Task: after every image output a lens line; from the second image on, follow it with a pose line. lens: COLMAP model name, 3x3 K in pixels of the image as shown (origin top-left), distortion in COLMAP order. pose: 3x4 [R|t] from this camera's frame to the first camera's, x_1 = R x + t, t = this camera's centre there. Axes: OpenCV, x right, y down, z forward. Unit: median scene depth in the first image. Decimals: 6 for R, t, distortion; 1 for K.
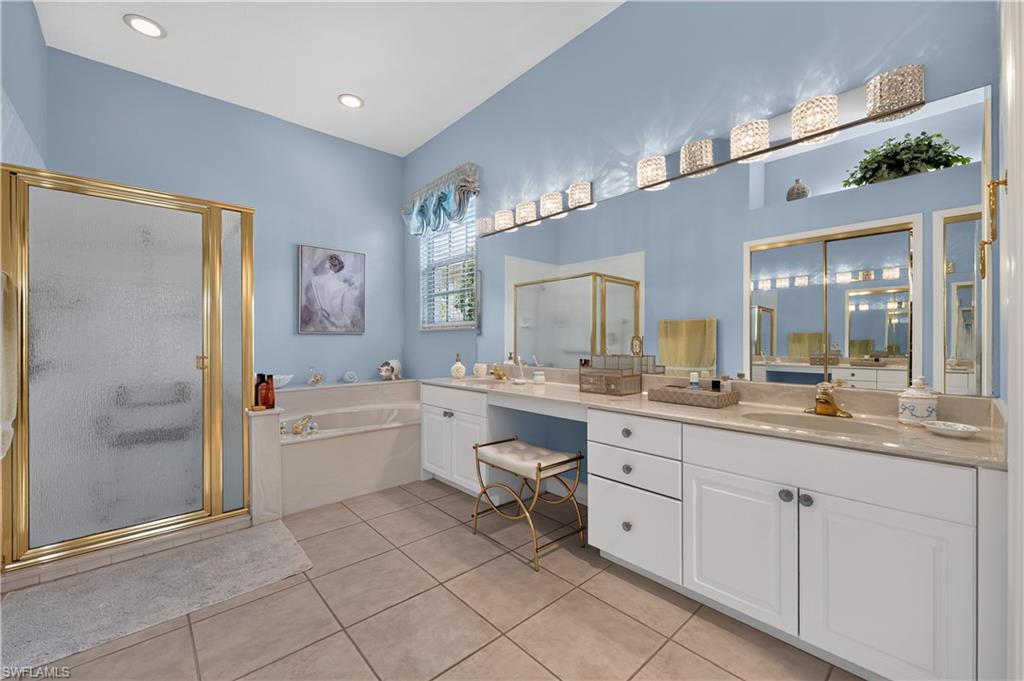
lens RADIAL K [[412.7, 0, 512.0], [0, 412.7, 340.5], [0, 0, 1]] dist [-0.001992, -0.000628]
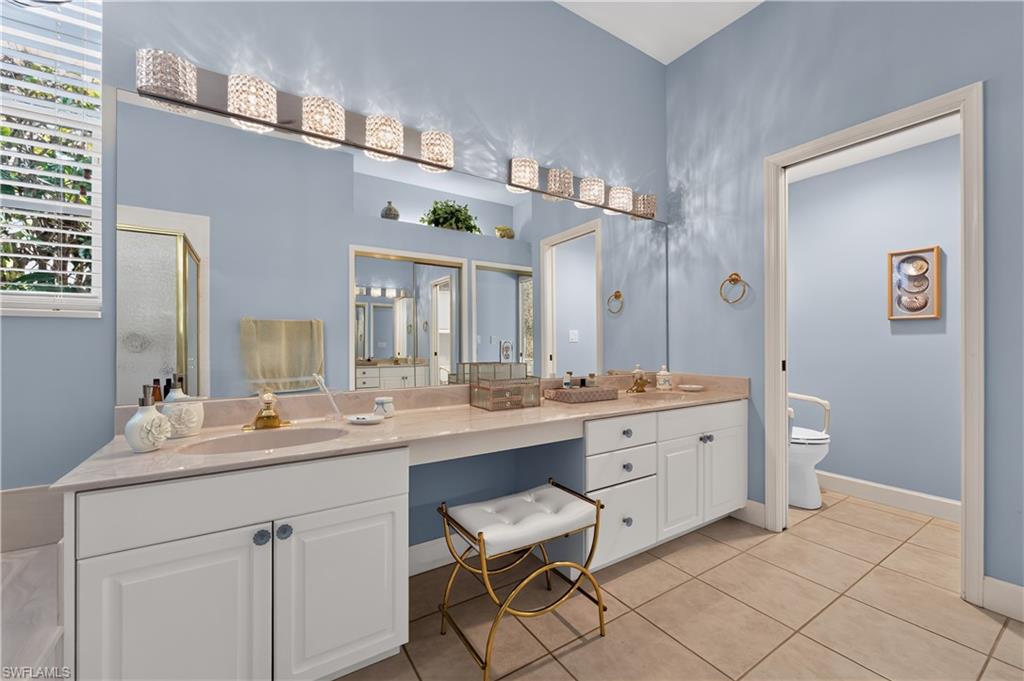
lens RADIAL K [[408.6, 0, 511.0], [0, 408.6, 343.1], [0, 0, 1]] dist [-0.000382, -0.000080]
pose [[0.165202, 0.000438, 0.986260, -0.537322], [0.001950, 0.999998, -0.000771, -0.004296], [-0.986258, 0.002051, 0.165201, 0.749361]]
